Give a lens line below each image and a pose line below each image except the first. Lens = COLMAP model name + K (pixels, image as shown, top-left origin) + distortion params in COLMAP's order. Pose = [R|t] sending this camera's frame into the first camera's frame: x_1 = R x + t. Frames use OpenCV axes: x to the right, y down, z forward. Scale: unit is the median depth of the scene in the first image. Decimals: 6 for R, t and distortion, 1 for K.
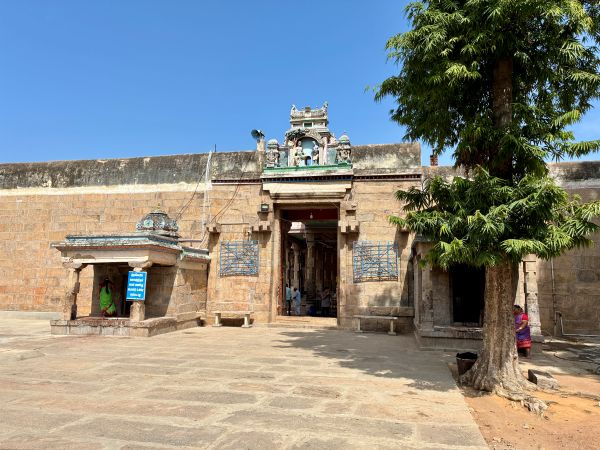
lens RADIAL K [[471.7, 0, 294.7], [0, 471.7, 221.5], [0, 0, 1]] dist [0.053074, -0.052368]
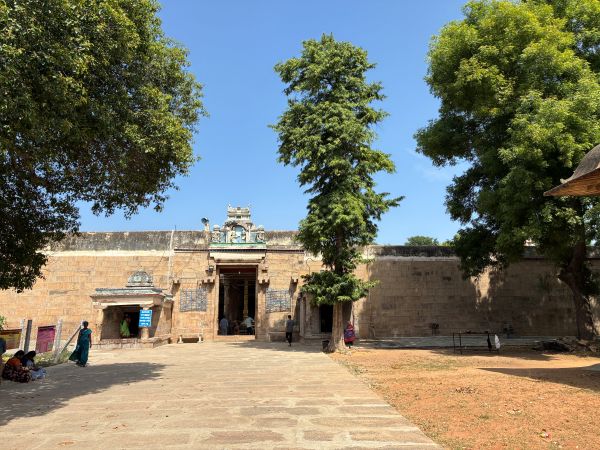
lens RADIAL K [[471.7, 0, 303.4], [0, 471.7, 223.2], [0, 0, 1]] dist [0.053074, -0.052368]
pose [[0.959219, 0.027630, 0.281311, -0.226292], [-0.010298, 0.997966, -0.062905, -0.085642], [-0.282477, 0.057443, 0.957553, -0.666062]]
